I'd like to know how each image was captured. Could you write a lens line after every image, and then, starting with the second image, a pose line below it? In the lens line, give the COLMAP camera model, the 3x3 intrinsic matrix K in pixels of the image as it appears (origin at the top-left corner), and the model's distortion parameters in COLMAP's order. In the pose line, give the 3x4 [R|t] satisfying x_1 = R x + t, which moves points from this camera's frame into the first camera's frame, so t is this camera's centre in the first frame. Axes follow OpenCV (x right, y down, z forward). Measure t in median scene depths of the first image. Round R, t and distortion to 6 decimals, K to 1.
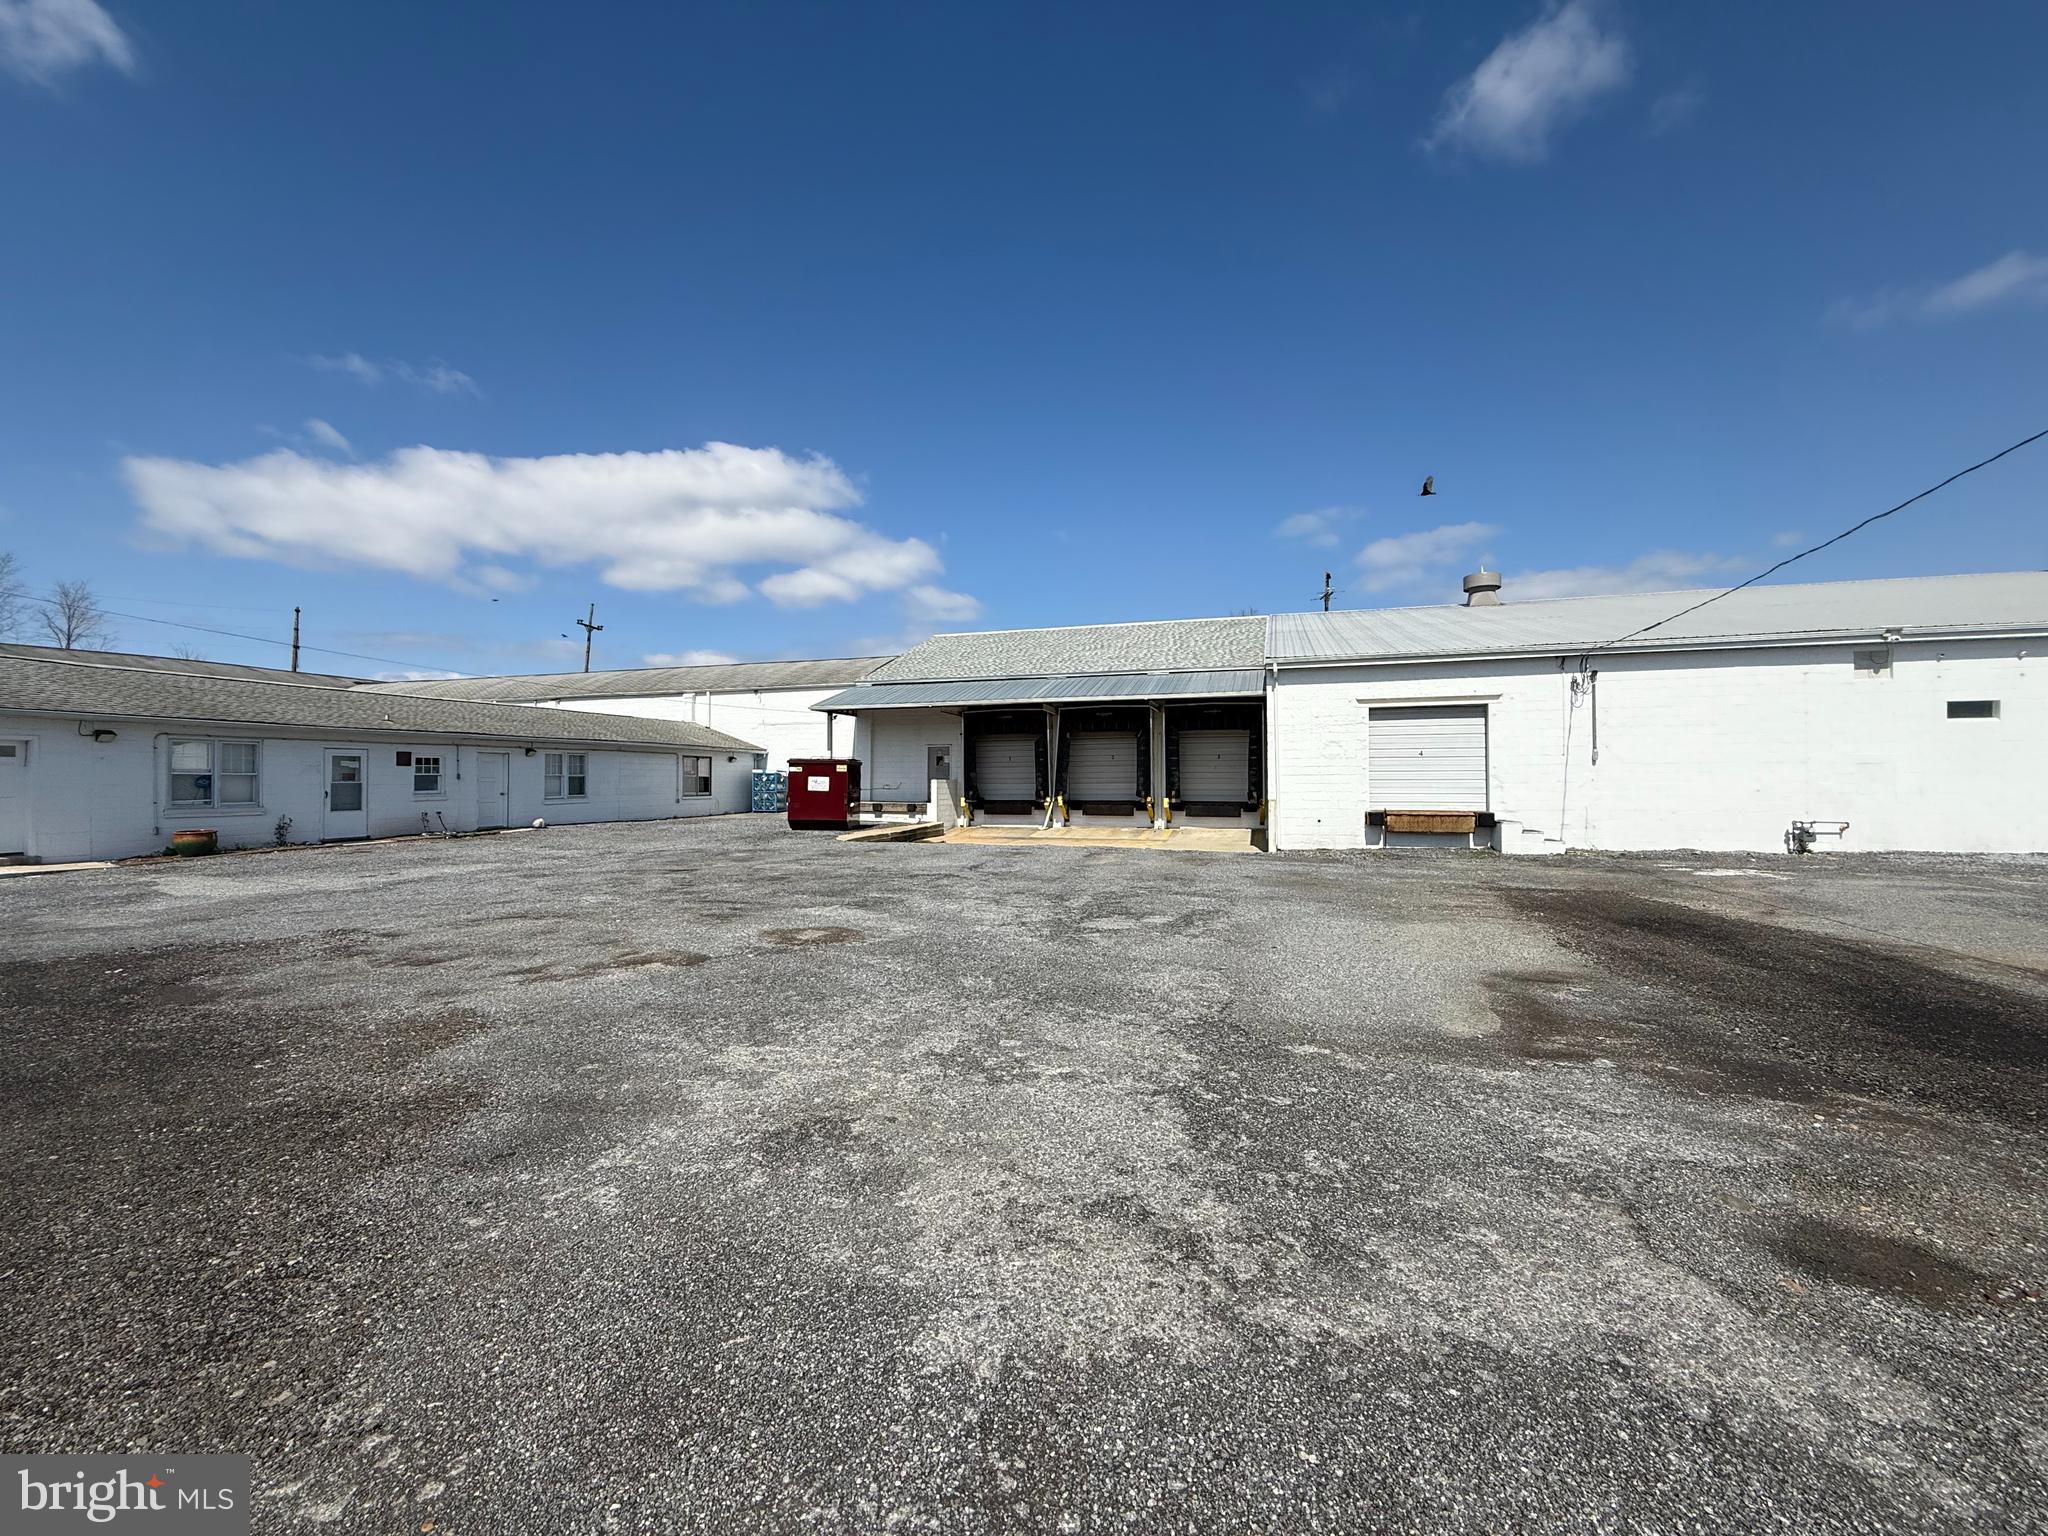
lens RADIAL K [[816.7, 0, 1021.8], [0, 816.7, 764.9], [0, 0, 1]] dist [-0.000319, 0.000510]
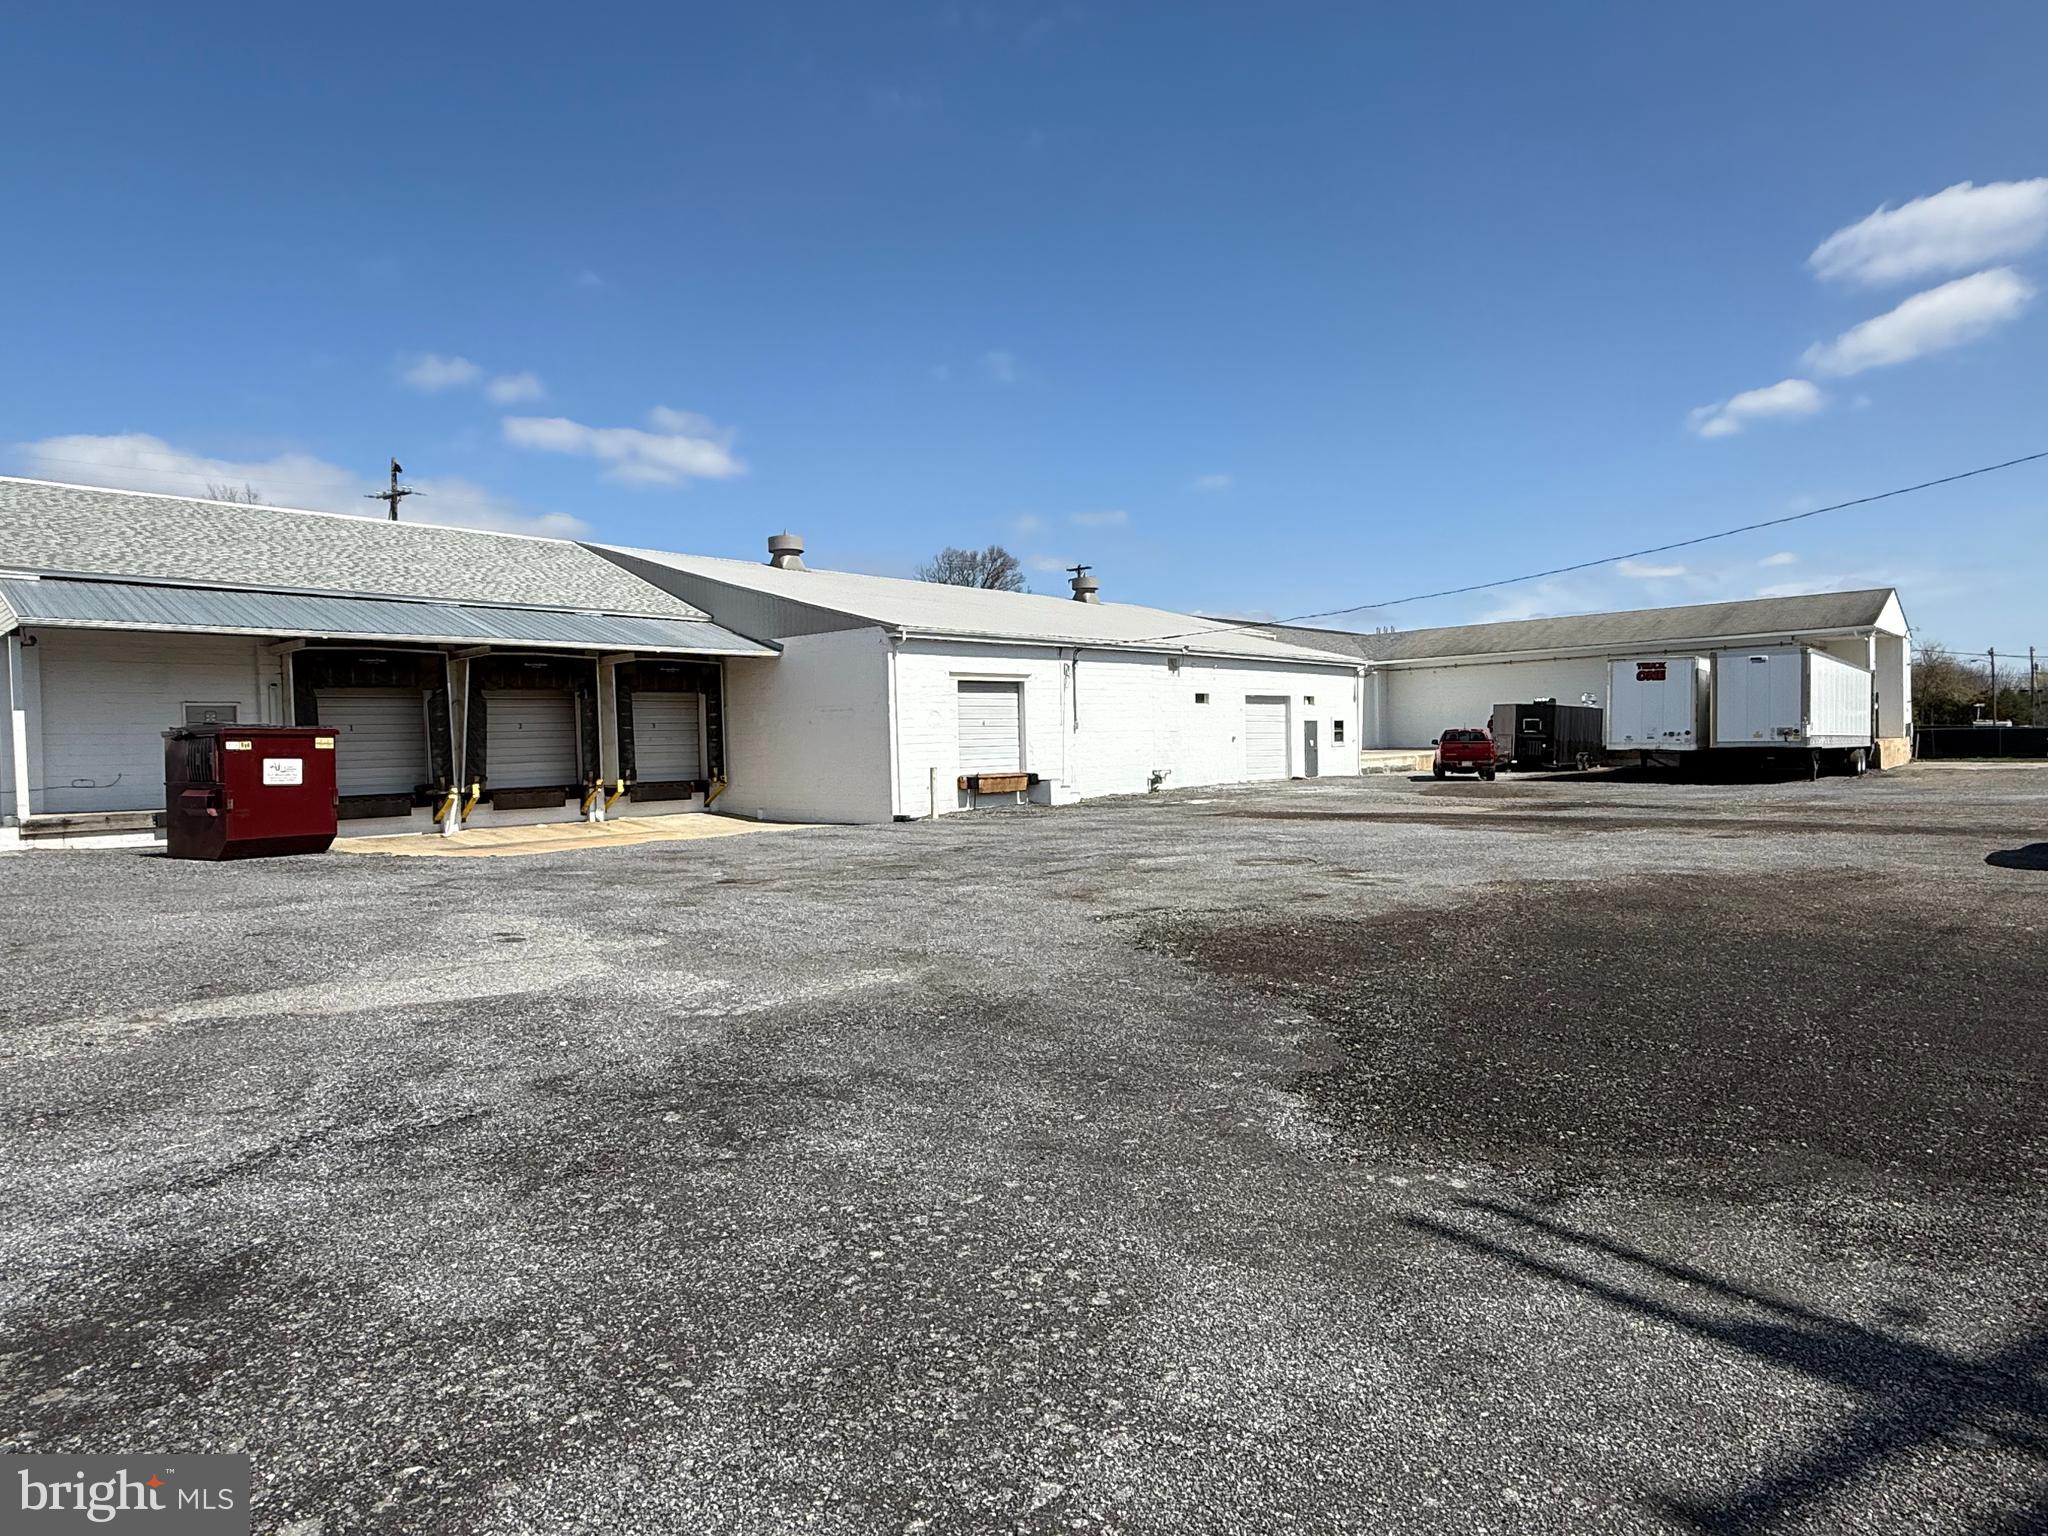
lens RADIAL K [[1187.6, 0, 1032.2], [0, 1187.6, 764.1], [0, 0, 1]] dist [0.001637, 0.000773]
pose [[0.419135, -0.024652, 0.907589, -0.950267], [0.008347, 0.999694, 0.023299, 0.004556], [-0.907886, -0.002190, 0.419212, 0.254783]]
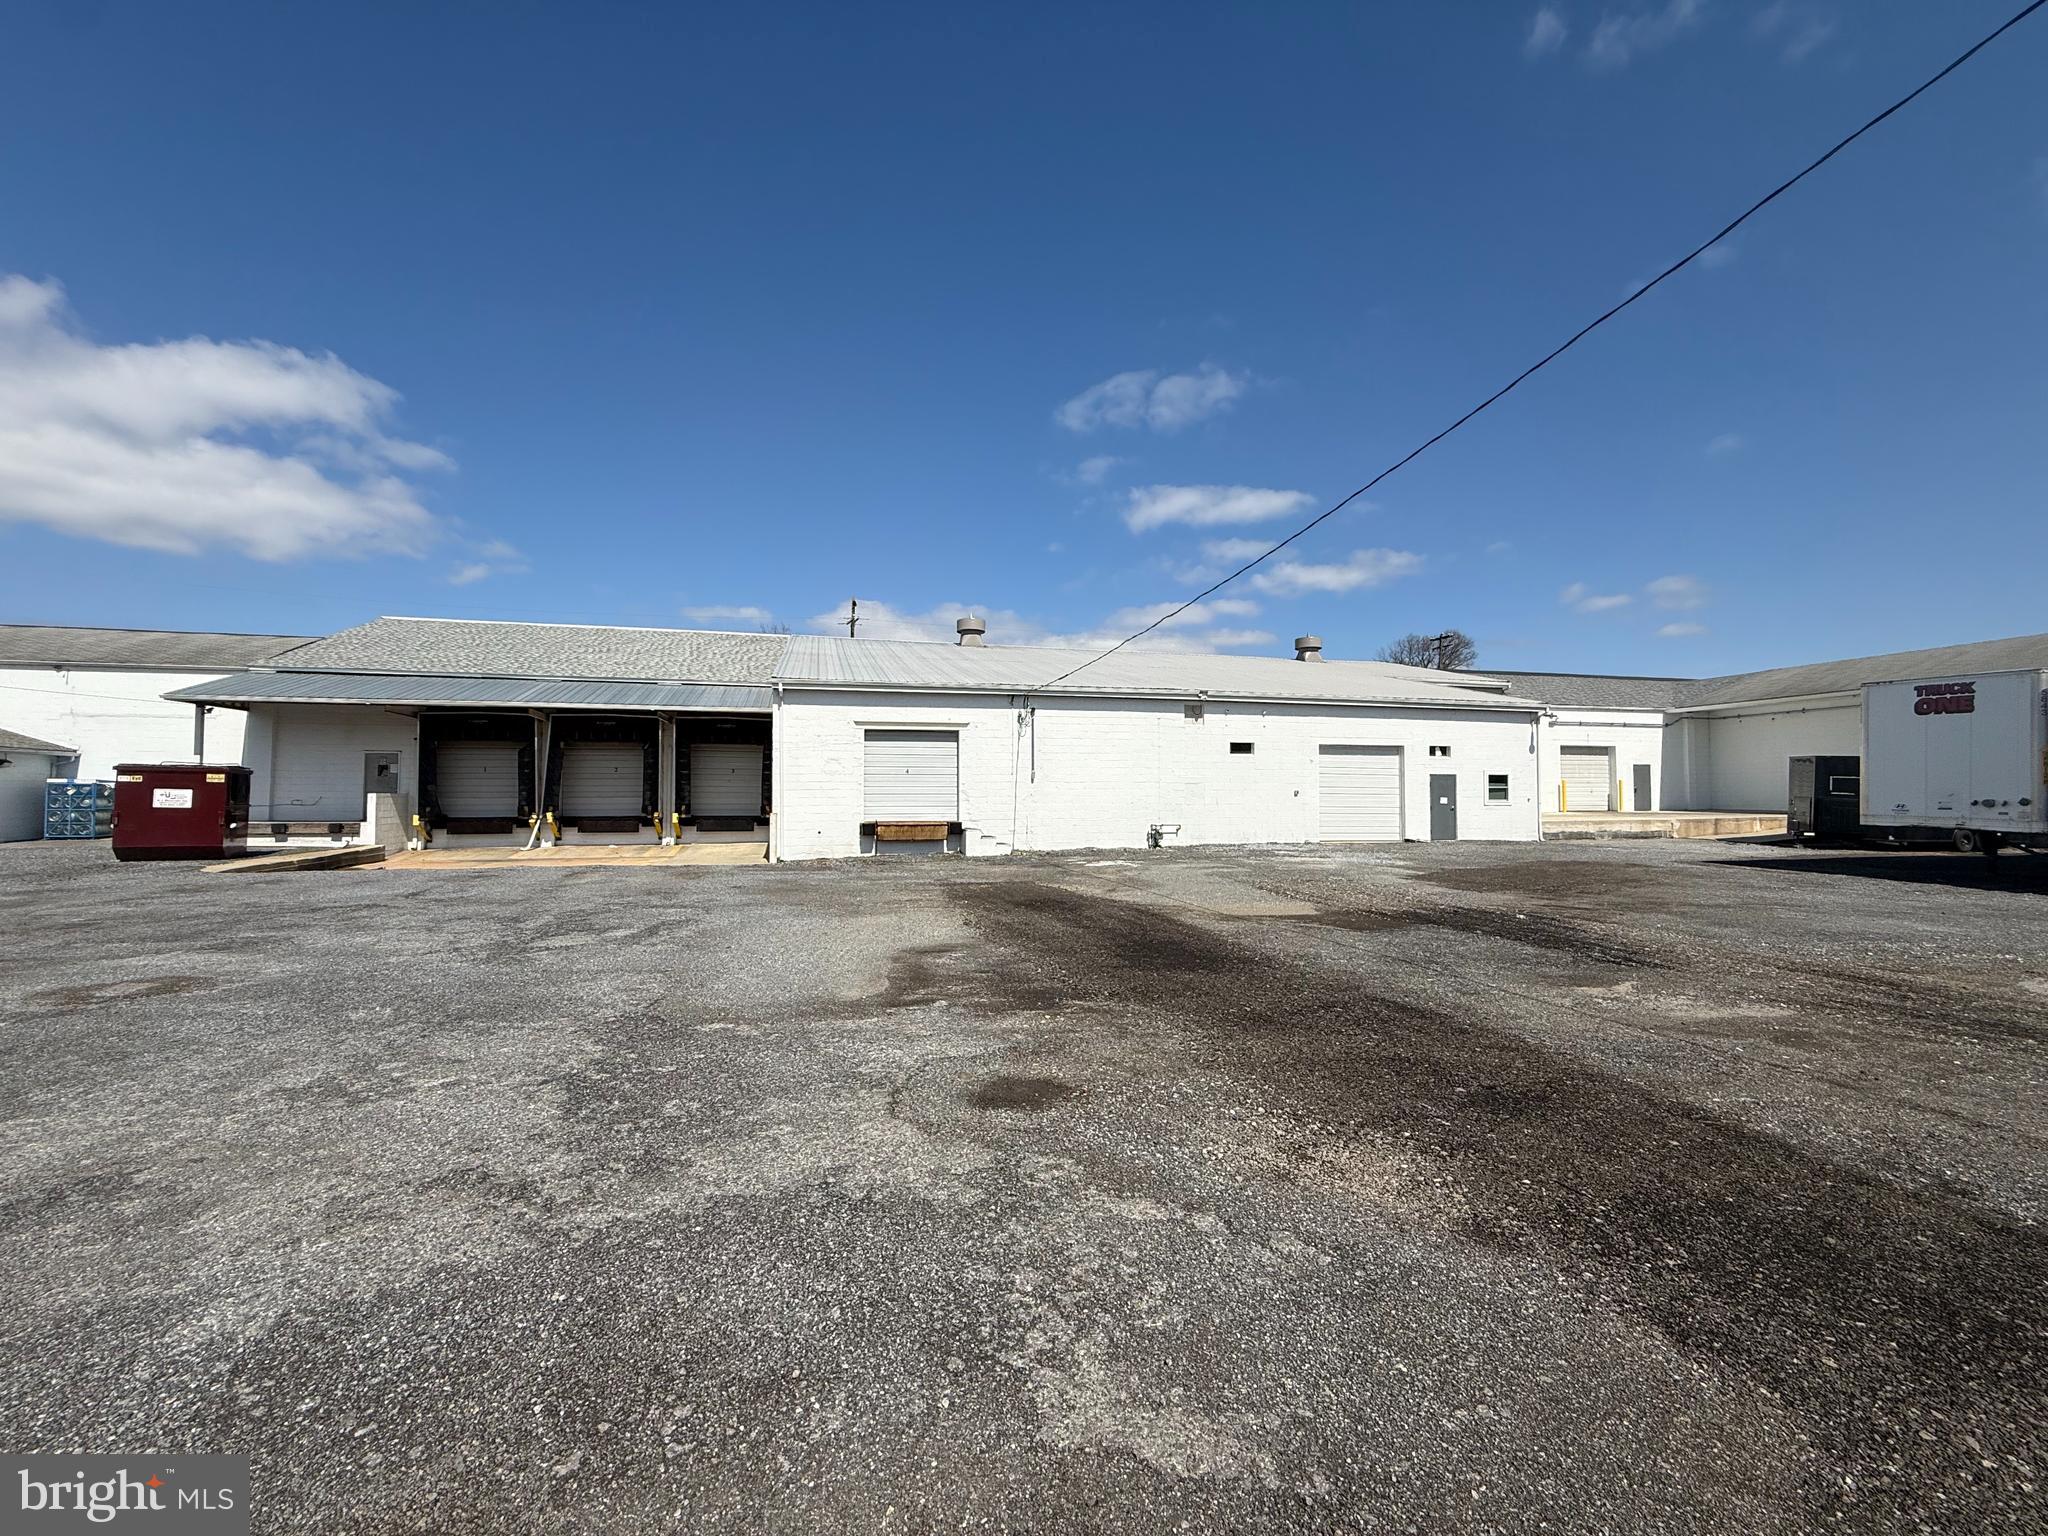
lens RADIAL K [[816.7, 0, 1022.3], [0, 816.7, 764.2], [0, 0, 1]] dist [-0.000319, 0.000510]
pose [[0.852724, 0.021177, 0.521933, 0.029568], [-0.011133, 0.999688, -0.022373, -0.000226], [-0.522244, 0.013267, 0.852693, -0.057142]]
